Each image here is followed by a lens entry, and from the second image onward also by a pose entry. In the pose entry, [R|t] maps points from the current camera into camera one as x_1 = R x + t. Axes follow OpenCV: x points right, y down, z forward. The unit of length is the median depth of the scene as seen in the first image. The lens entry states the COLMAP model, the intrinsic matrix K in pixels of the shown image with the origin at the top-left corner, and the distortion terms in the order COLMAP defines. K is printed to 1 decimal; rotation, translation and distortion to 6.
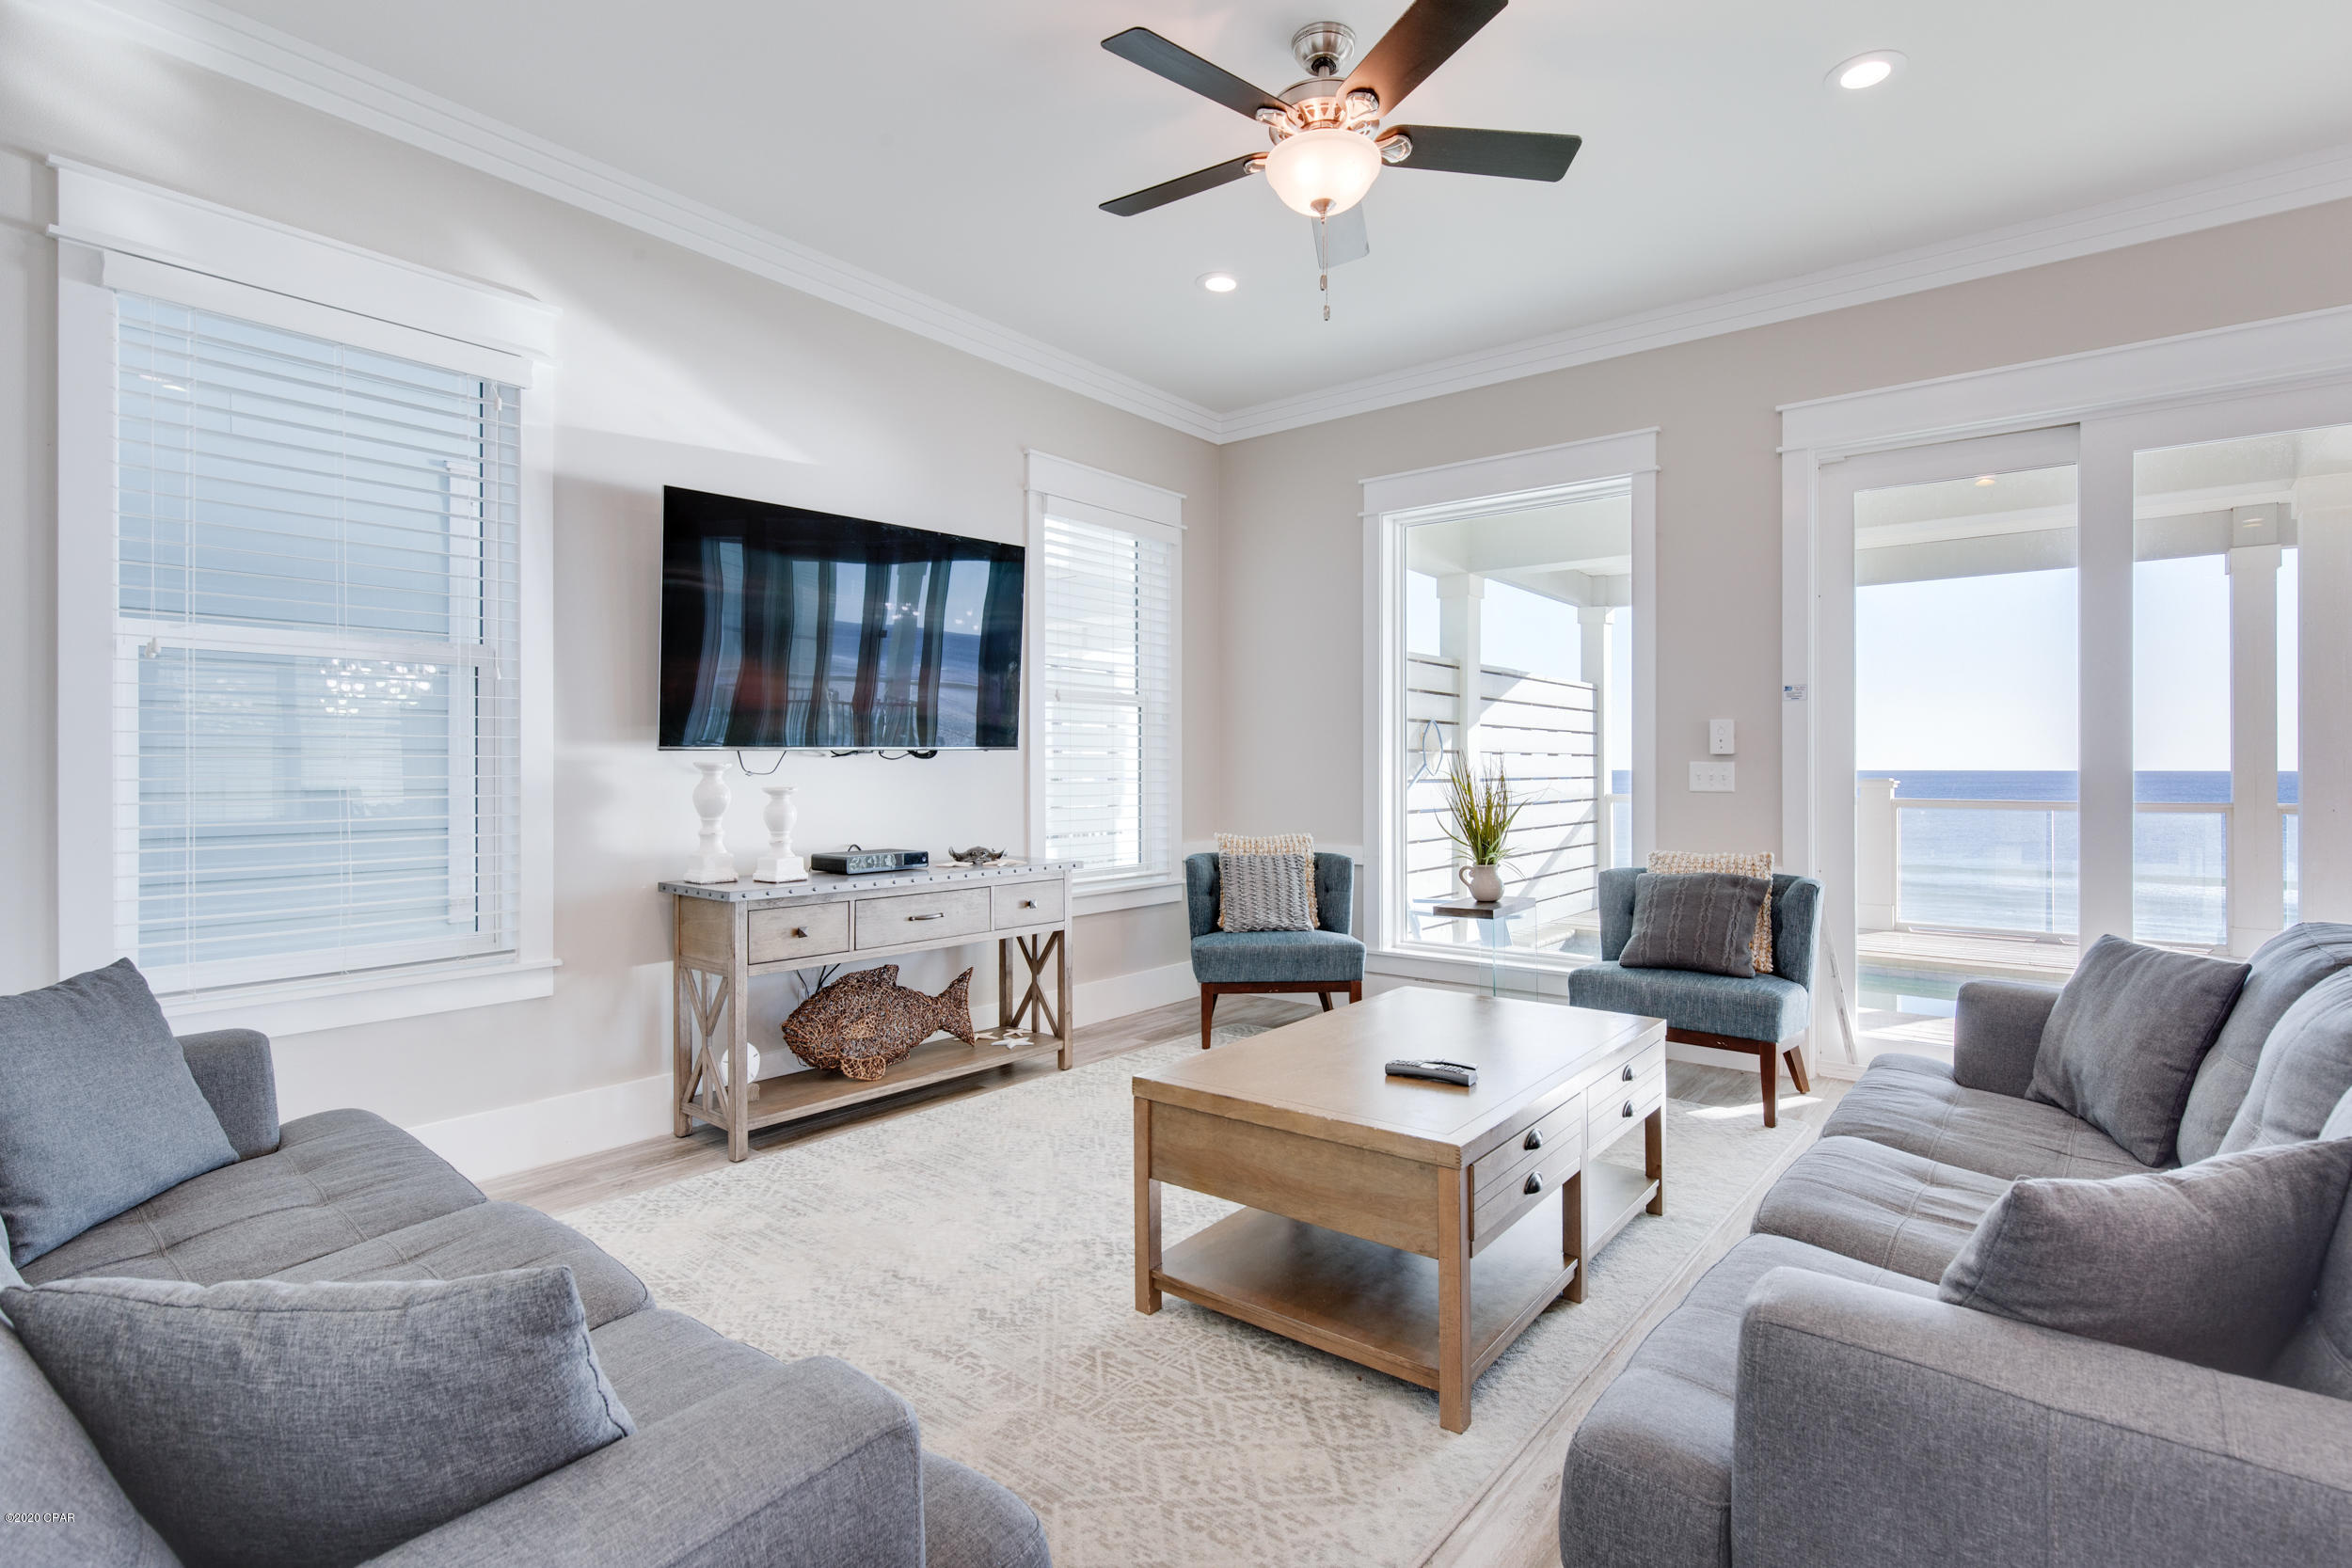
lens RADIAL K [[1147.0, 0, 1182.9], [0, 1147.0, 772.9], [0, 0, 1]] dist [-0.003796, -0.000012]
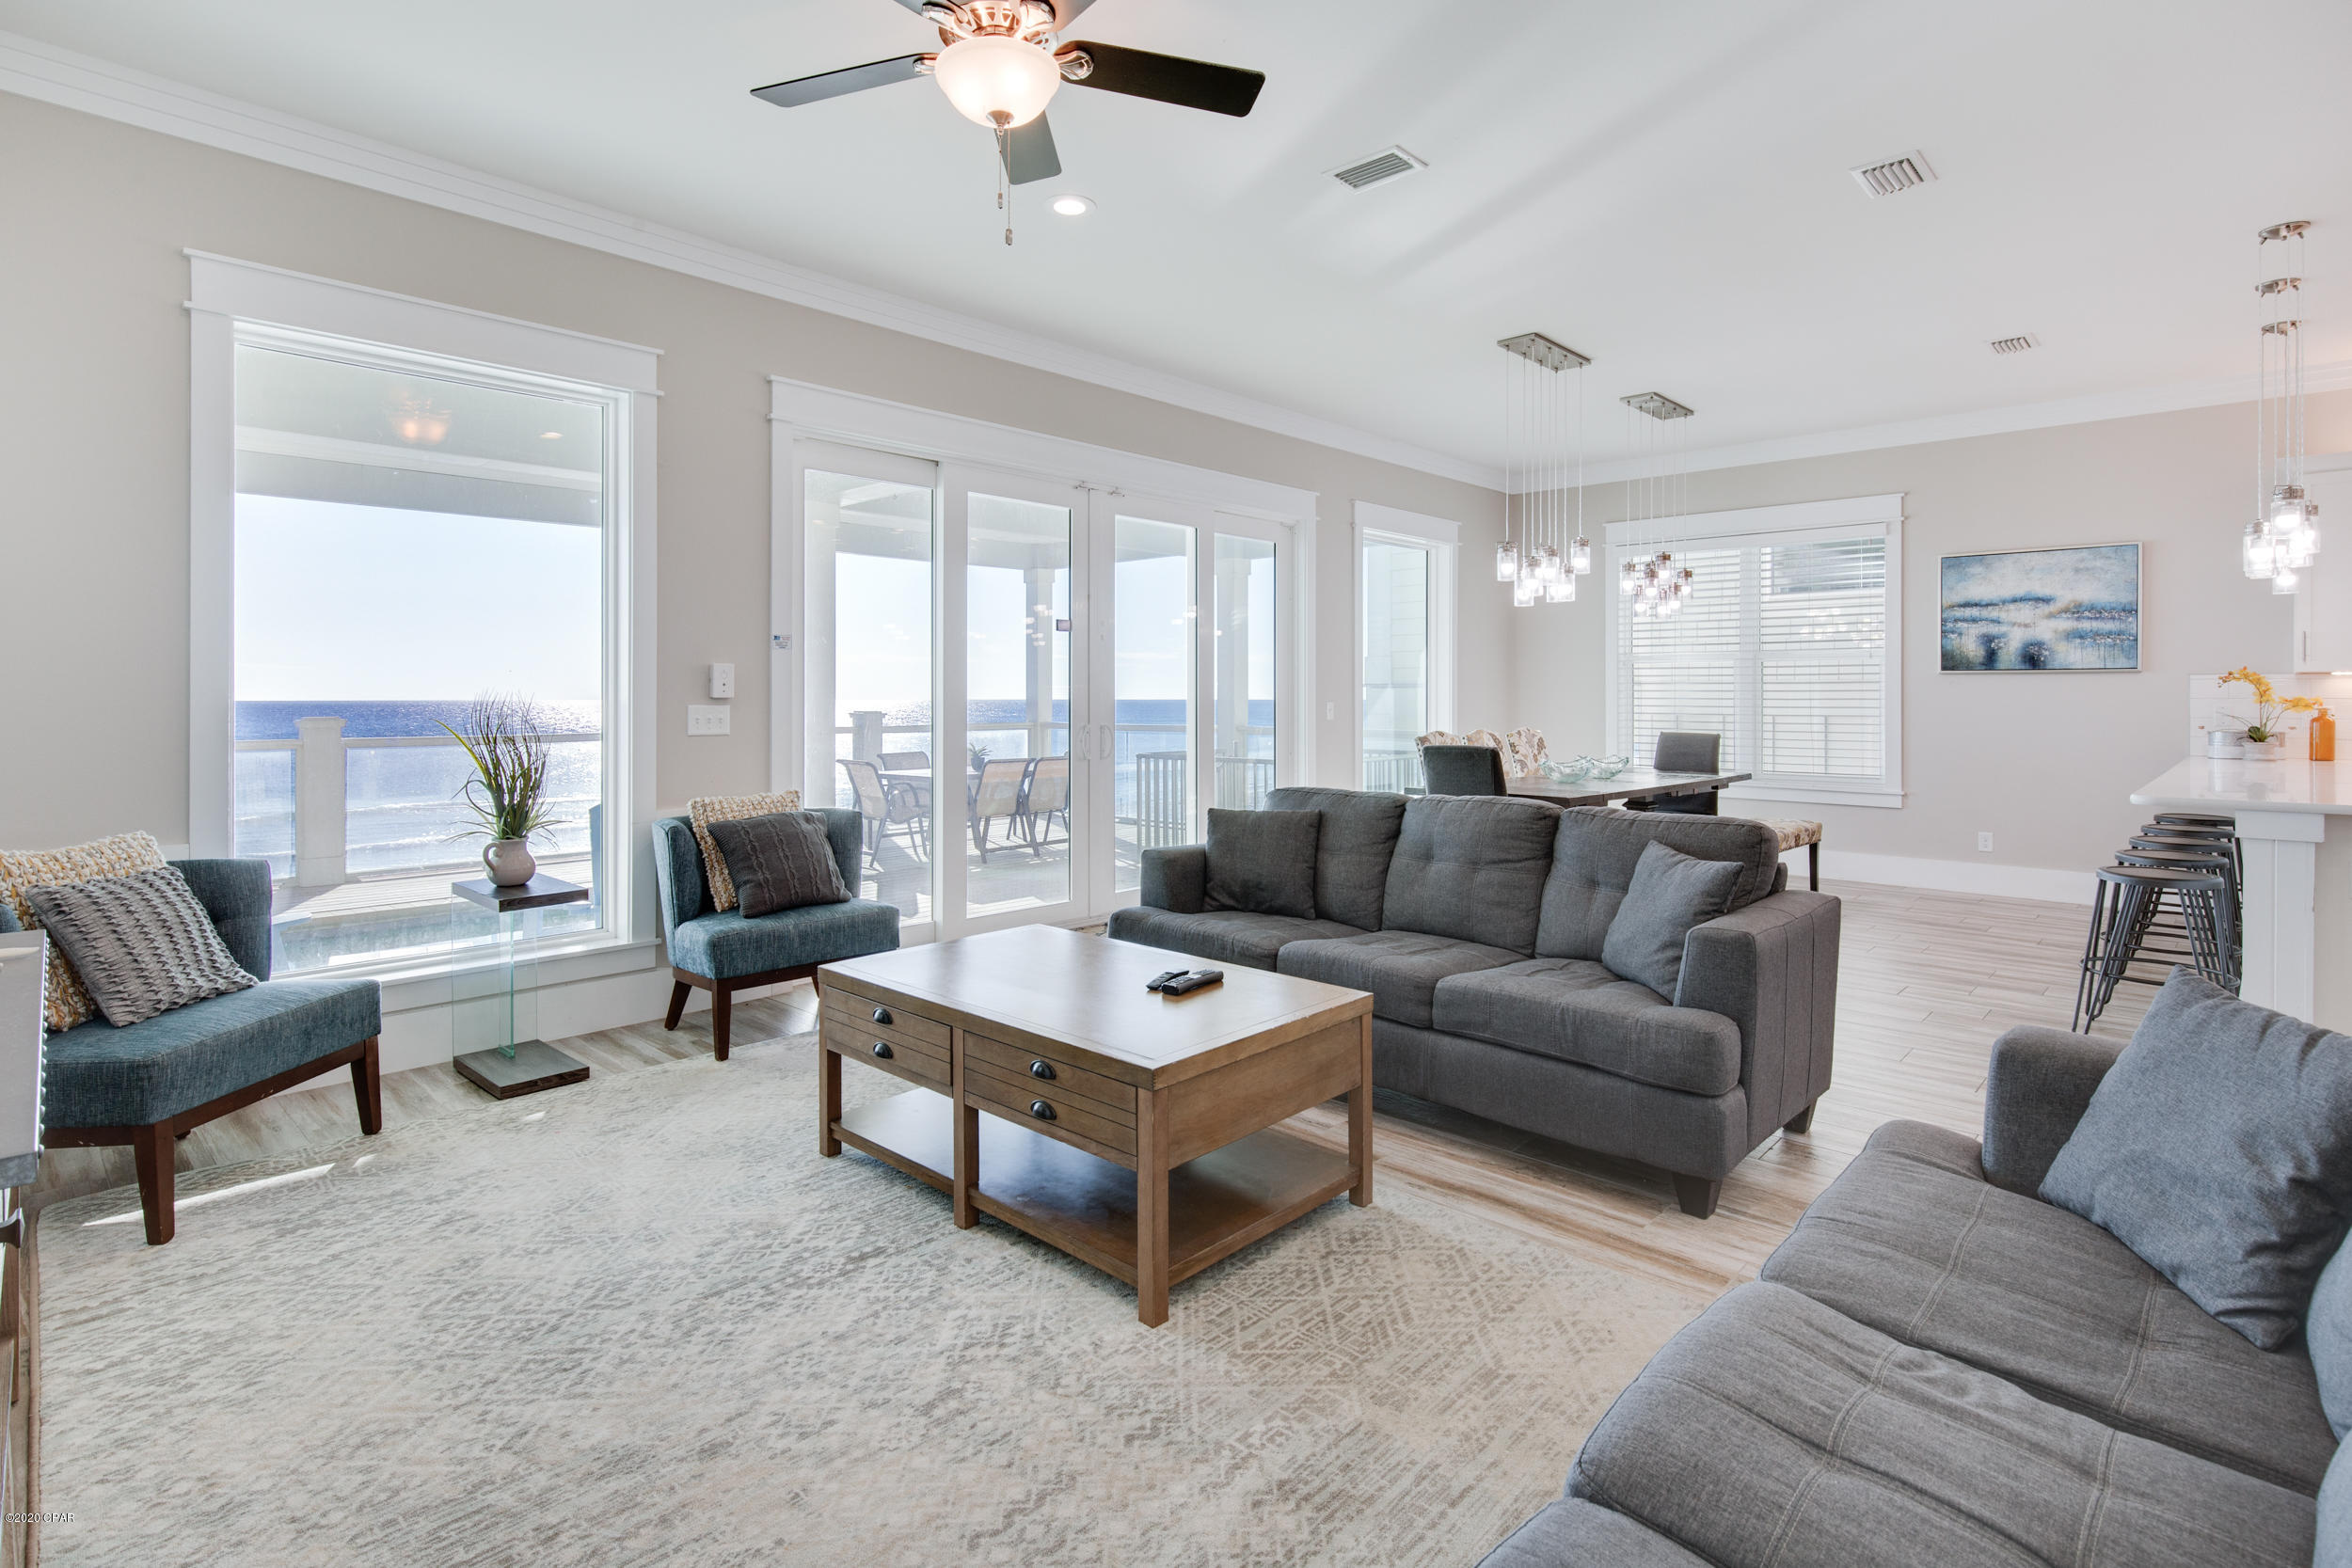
lens RADIAL K [[1147.0, 0, 1233.9], [0, 1147.0, 700.9], [0, 0, 1]] dist [-0.003796, -0.000012]
pose [[0.069189, -0.009236, 0.997561, -0.567695], [0.009431, 0.999919, 0.008604, -0.019651], [-0.997559, 0.008812, 0.069270, 0.530413]]
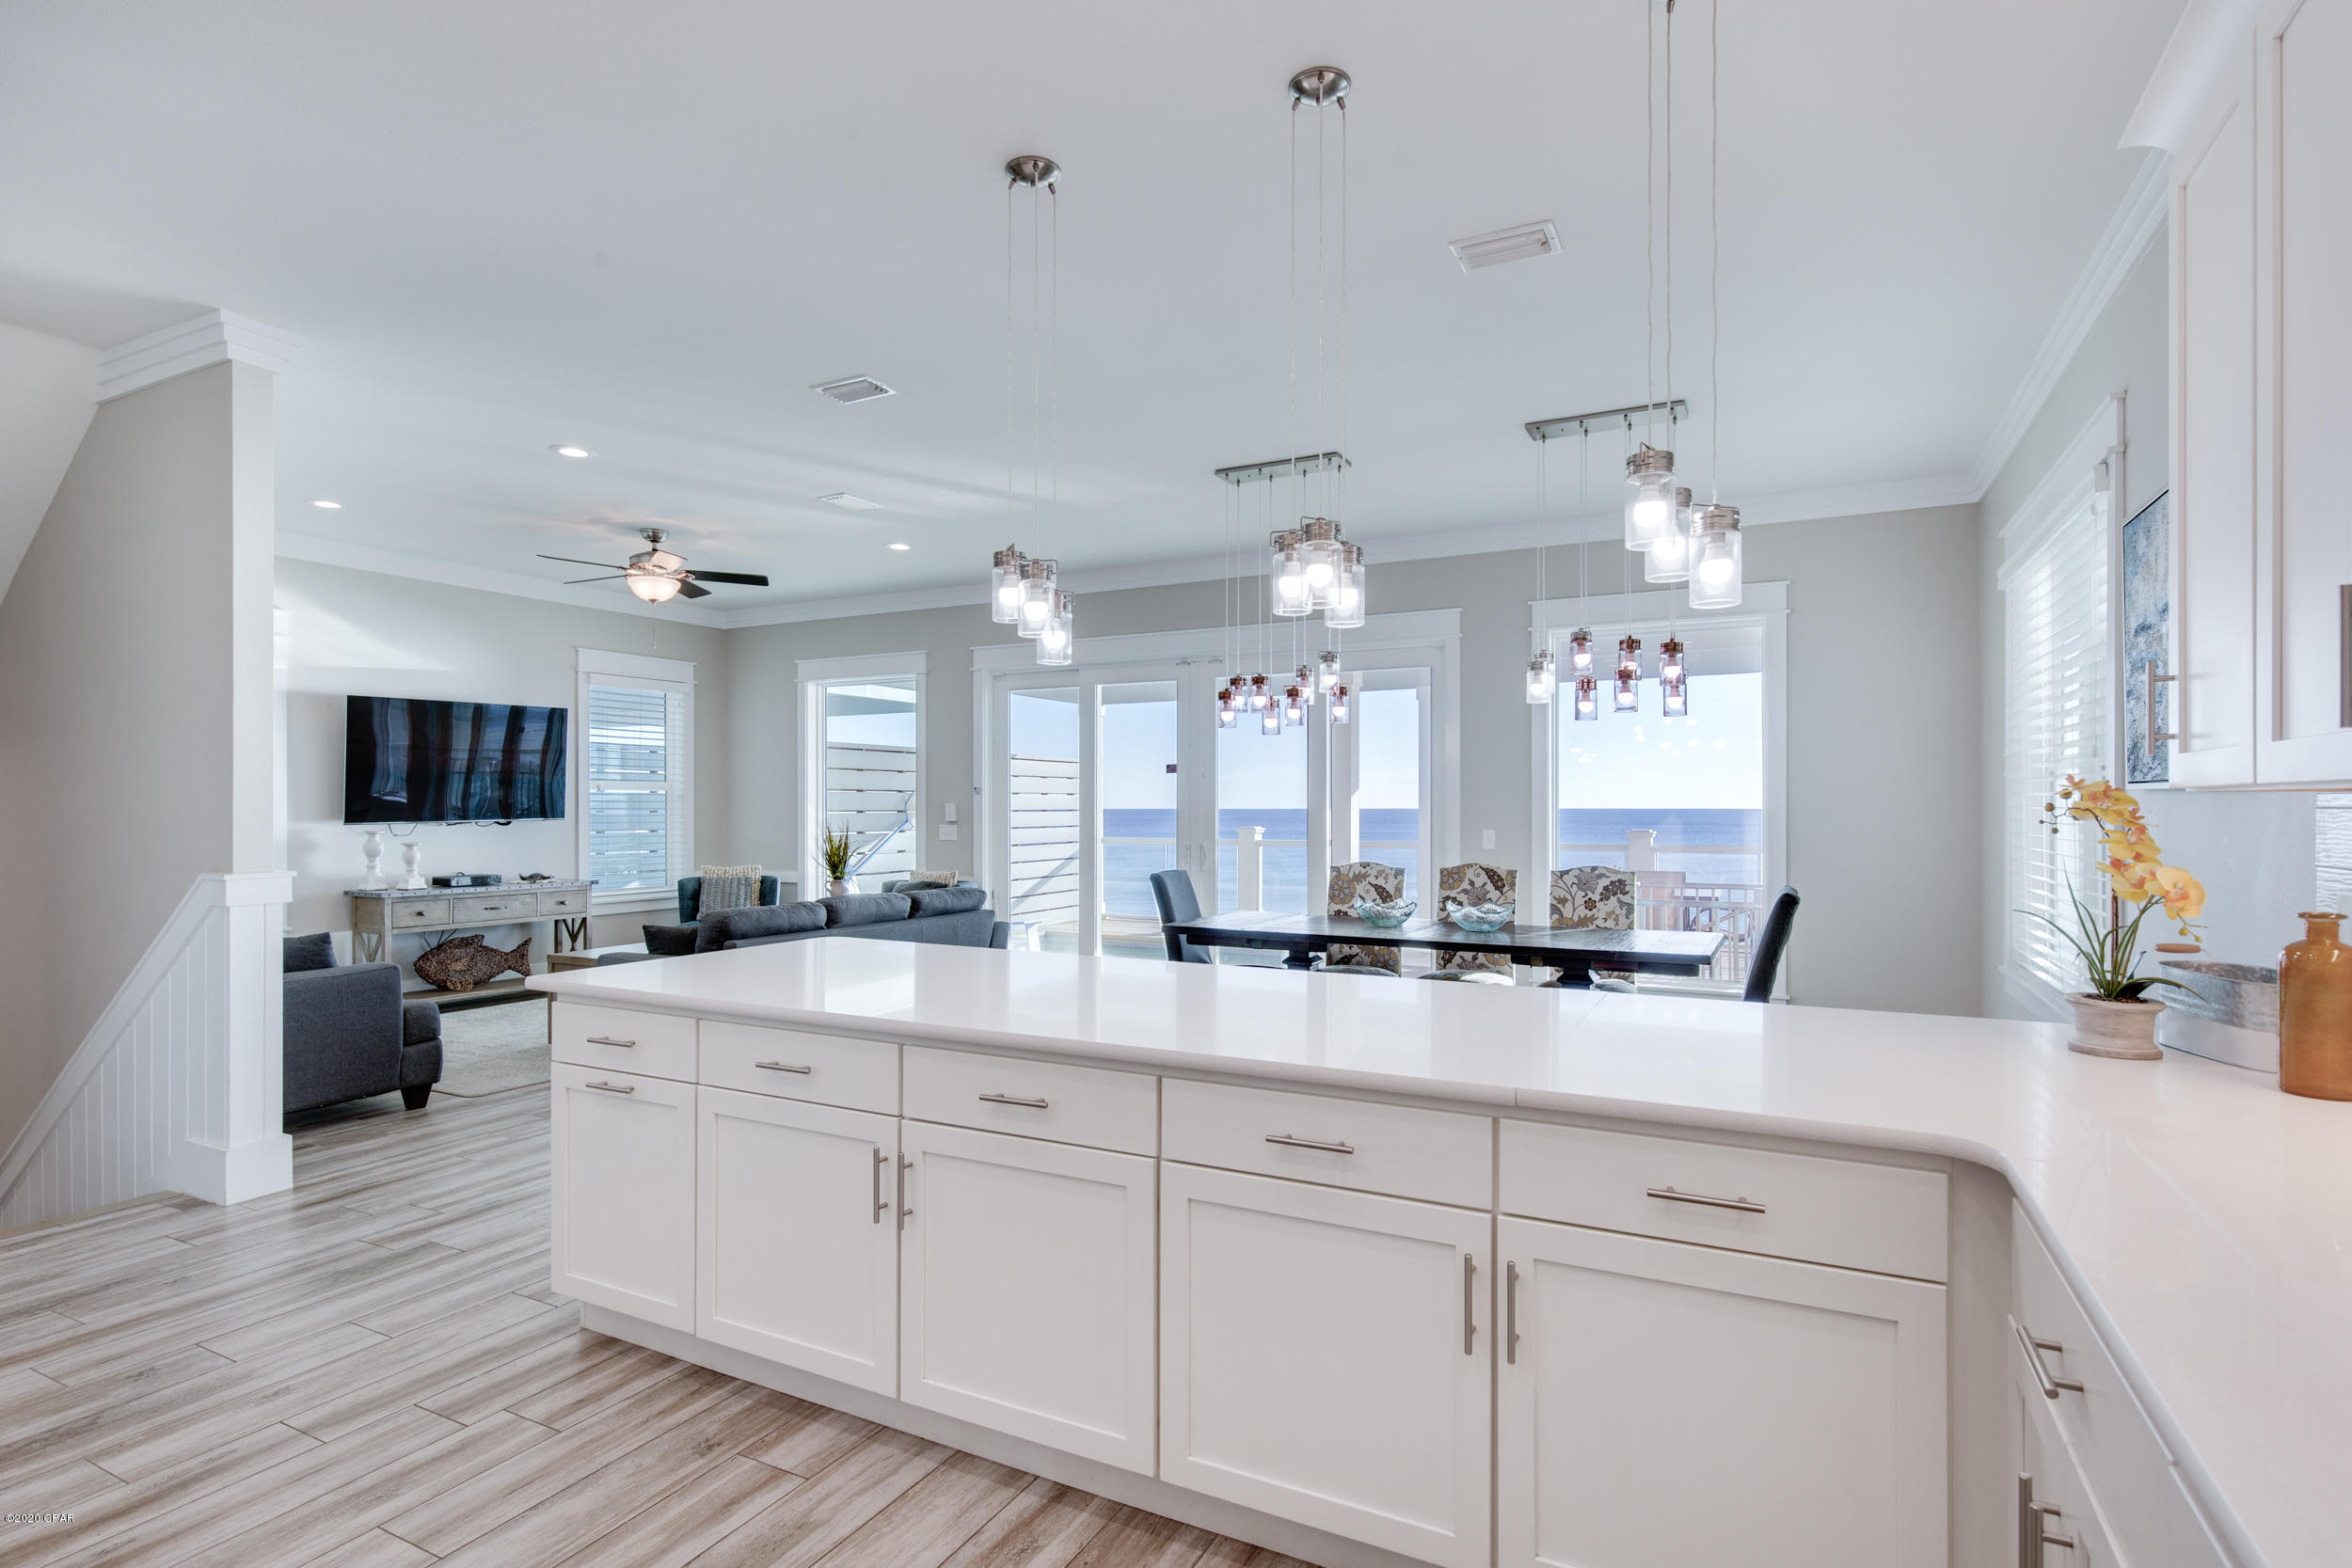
lens RADIAL K [[1147.0, 0, 1171.0], [0, 1147.0, 808.2], [0, 0, 1]] dist [-0.003796, -0.000012]
pose [[0.980241, -0.001587, 0.197799, 0.501482], [0.002508, 0.999987, -0.004405, -0.032282], [-0.197790, 0.004814, 0.980233, -1.109018]]
